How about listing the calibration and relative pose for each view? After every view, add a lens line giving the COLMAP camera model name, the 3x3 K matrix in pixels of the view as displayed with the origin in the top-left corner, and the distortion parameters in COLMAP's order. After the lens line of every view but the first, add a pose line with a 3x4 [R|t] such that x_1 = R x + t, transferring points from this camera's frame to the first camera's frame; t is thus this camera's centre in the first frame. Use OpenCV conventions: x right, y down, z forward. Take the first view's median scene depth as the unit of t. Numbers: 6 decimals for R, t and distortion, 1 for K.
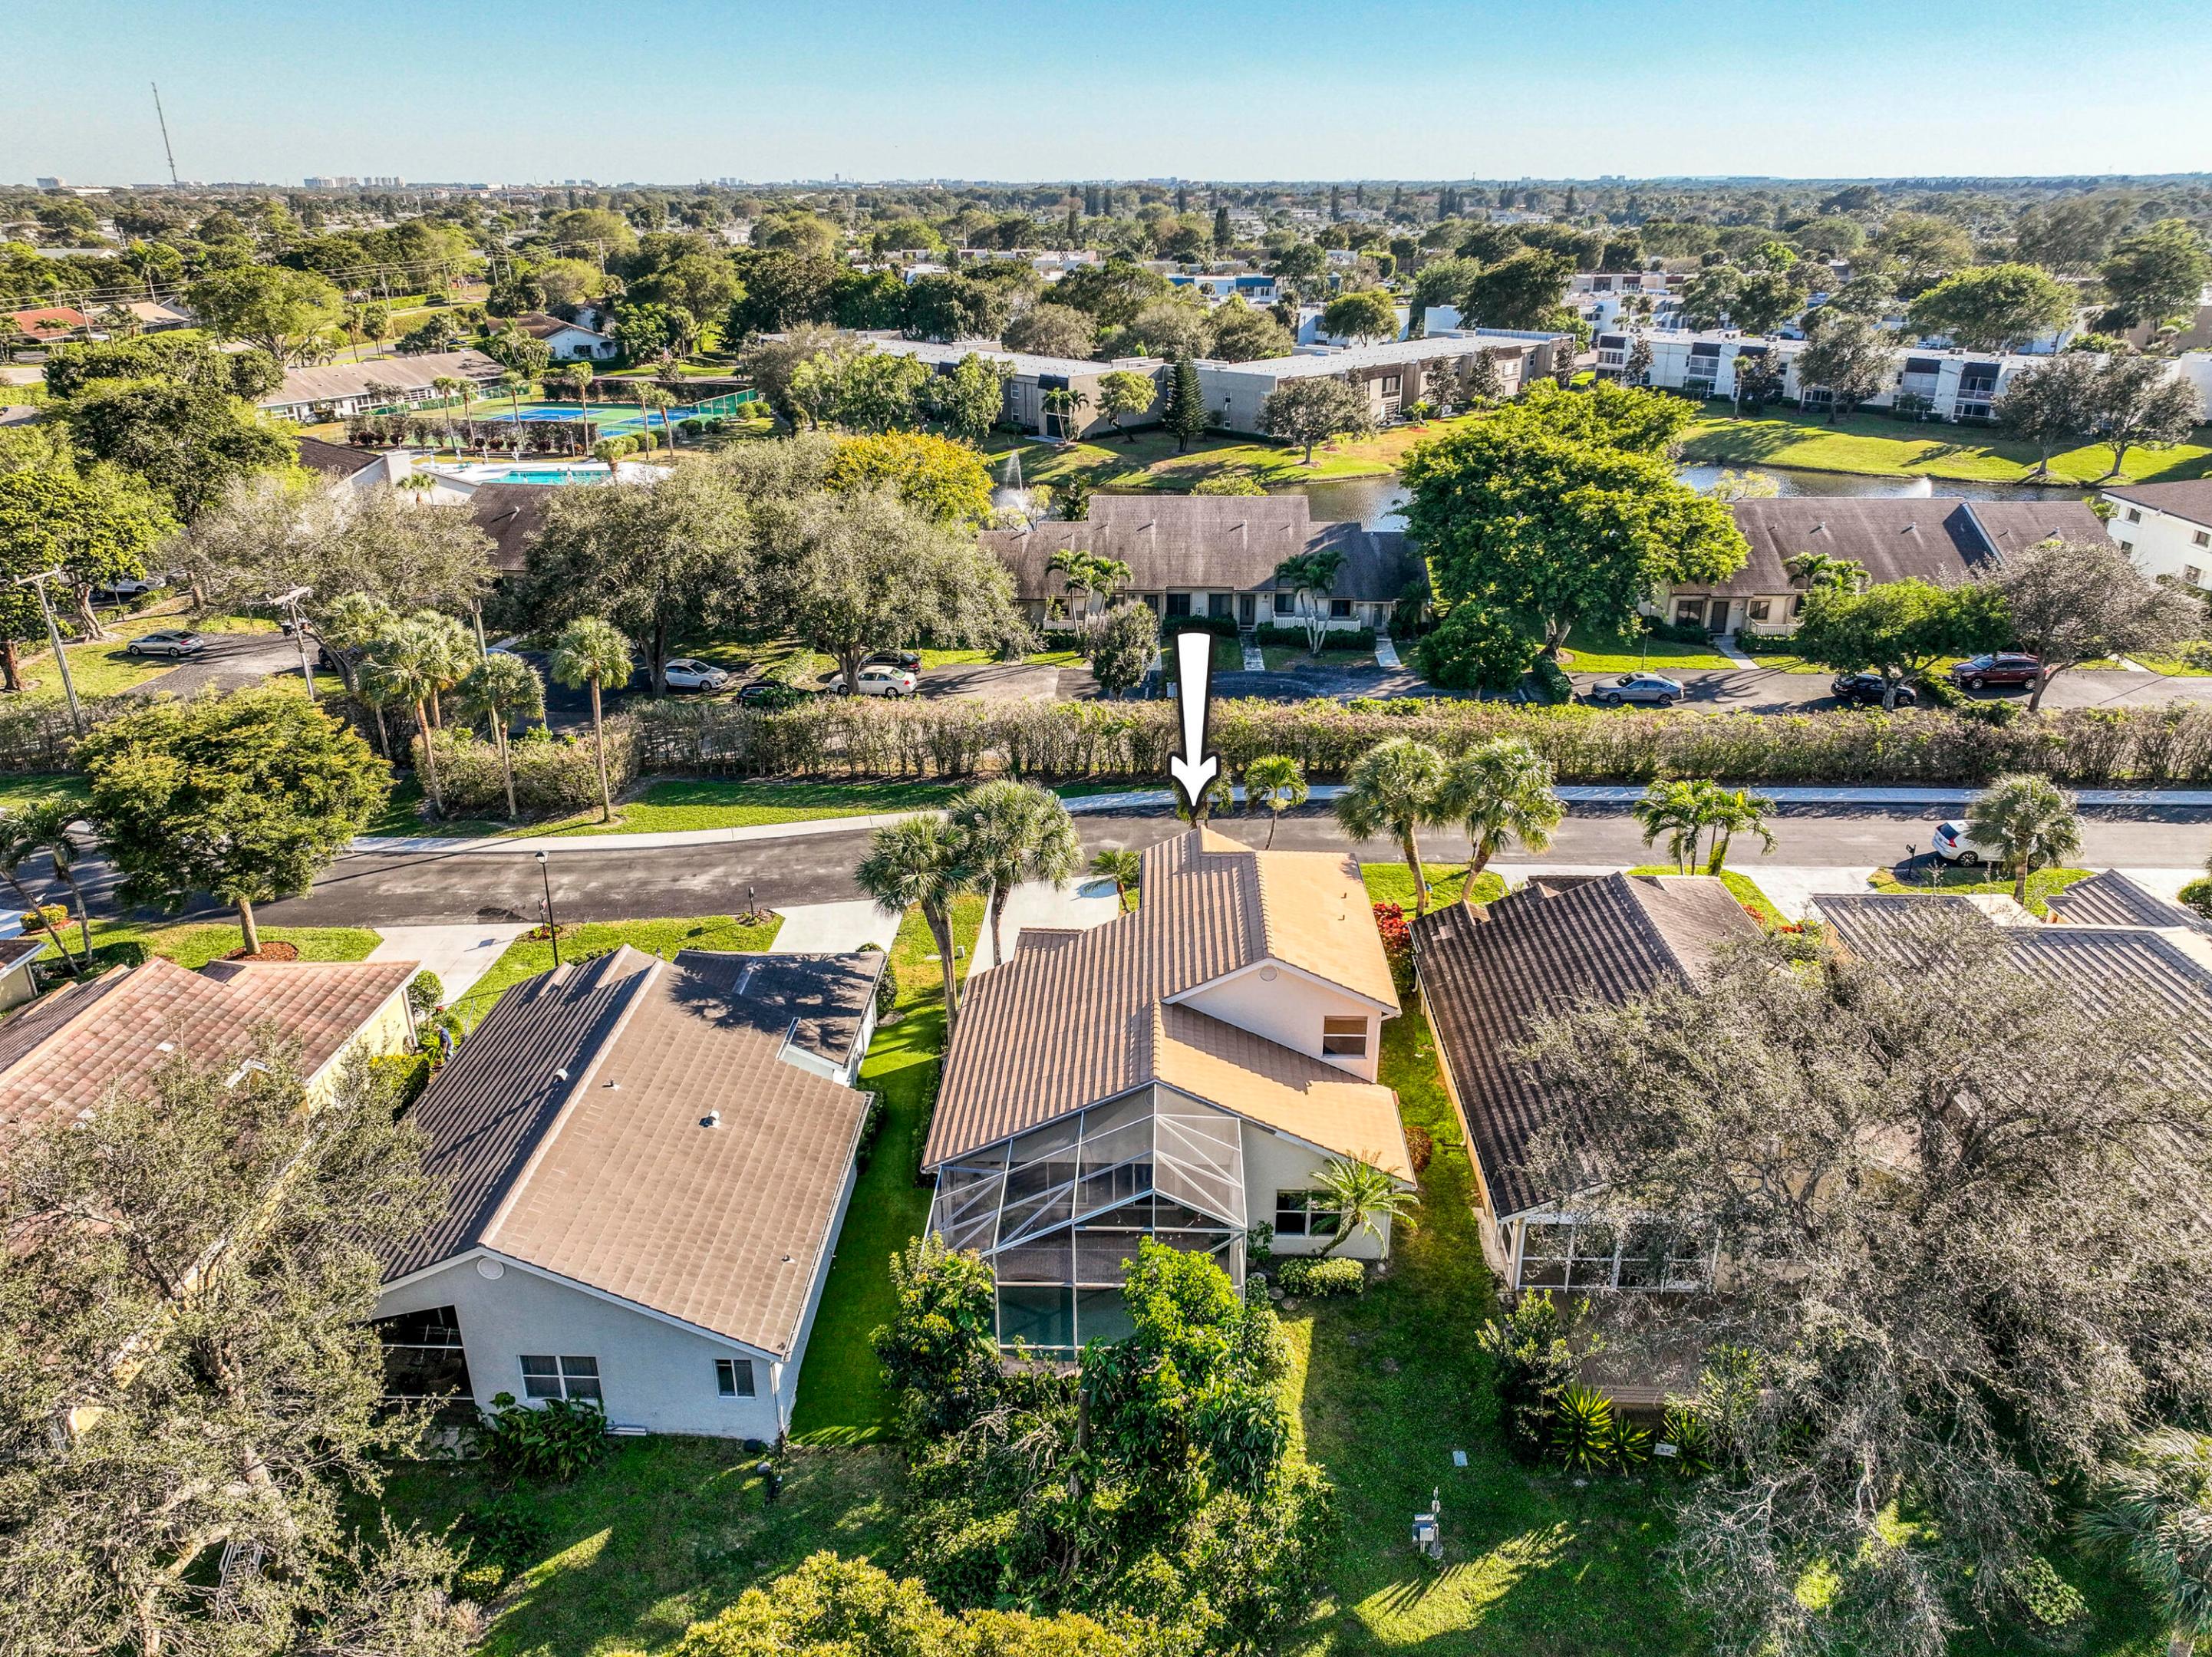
lens RADIAL K [[1552.8, 0, 1106.0], [0, 1552.8, 828.5], [0, 0, 1]] dist [0.006842, 0.003846]
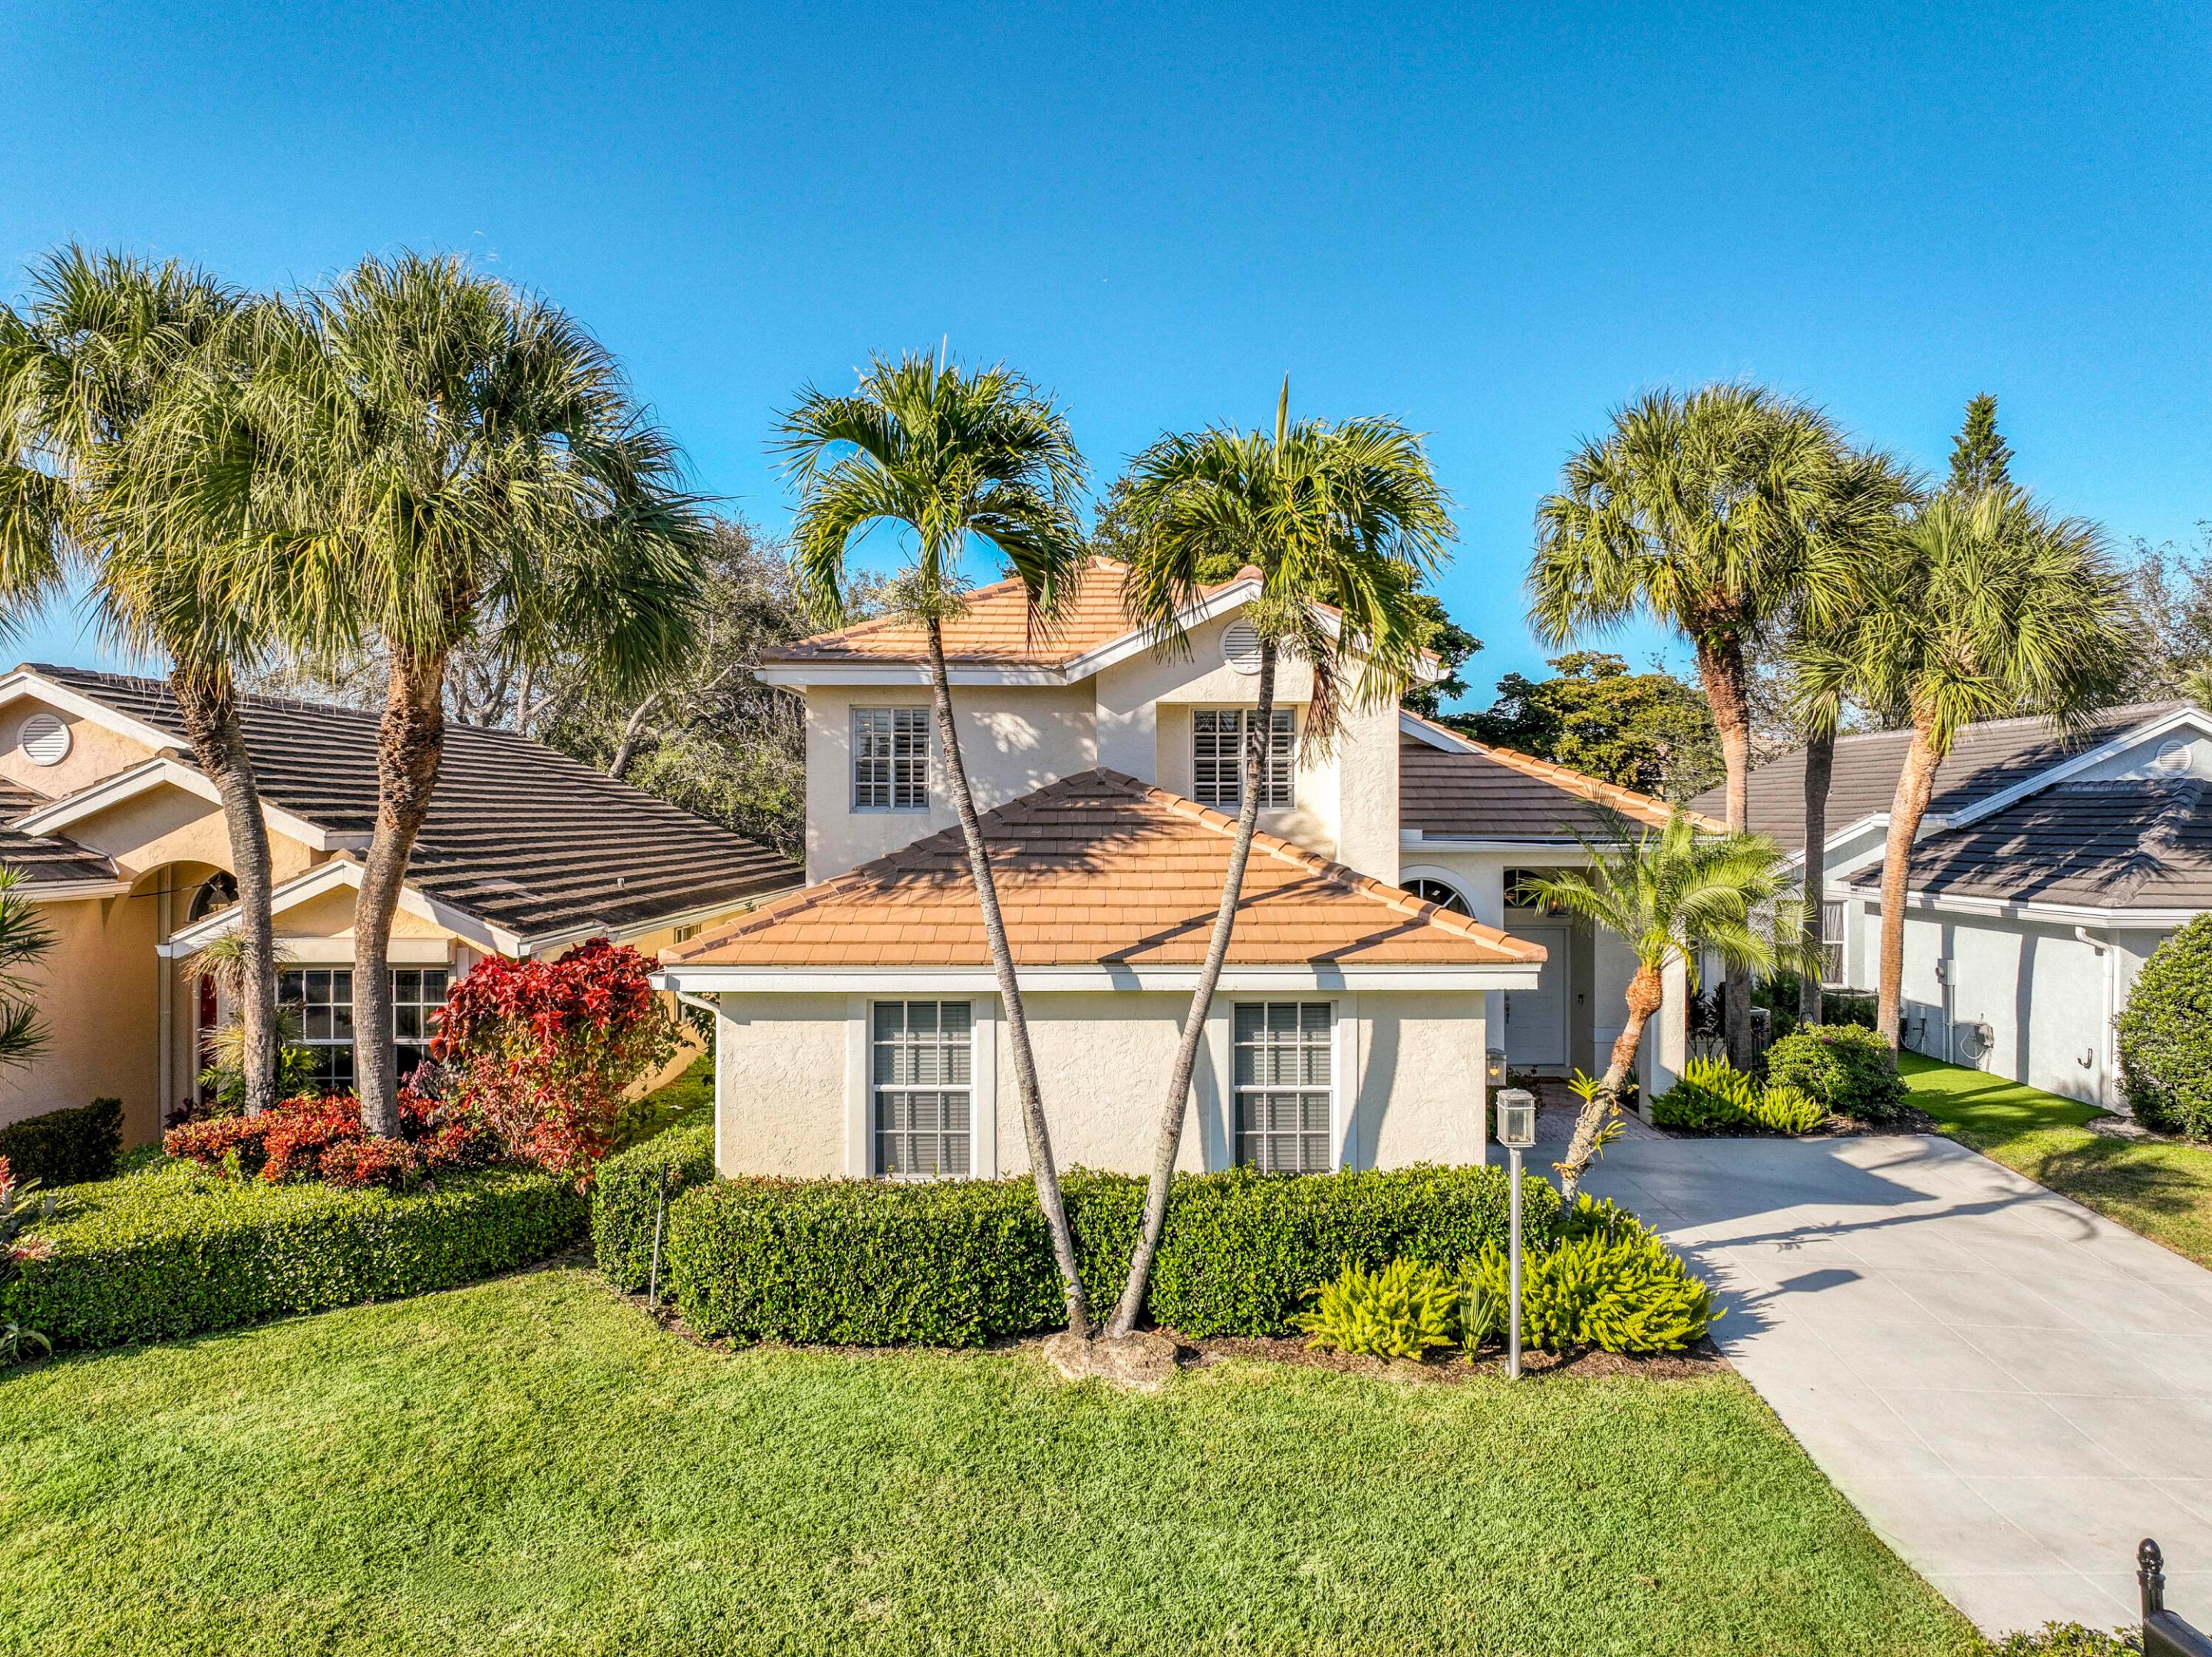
lens RADIAL K [[1552.8, 0, 1106.0], [0, 1552.8, 828.5], [0, 0, 1]] dist [0.006842, 0.003846]
pose [[-0.999013, 0.005356, -0.044101, 0.116507], [-0.012426, 0.919397, 0.393135, -0.082995], [0.042651, 0.393295, -0.918423, 1.461554]]
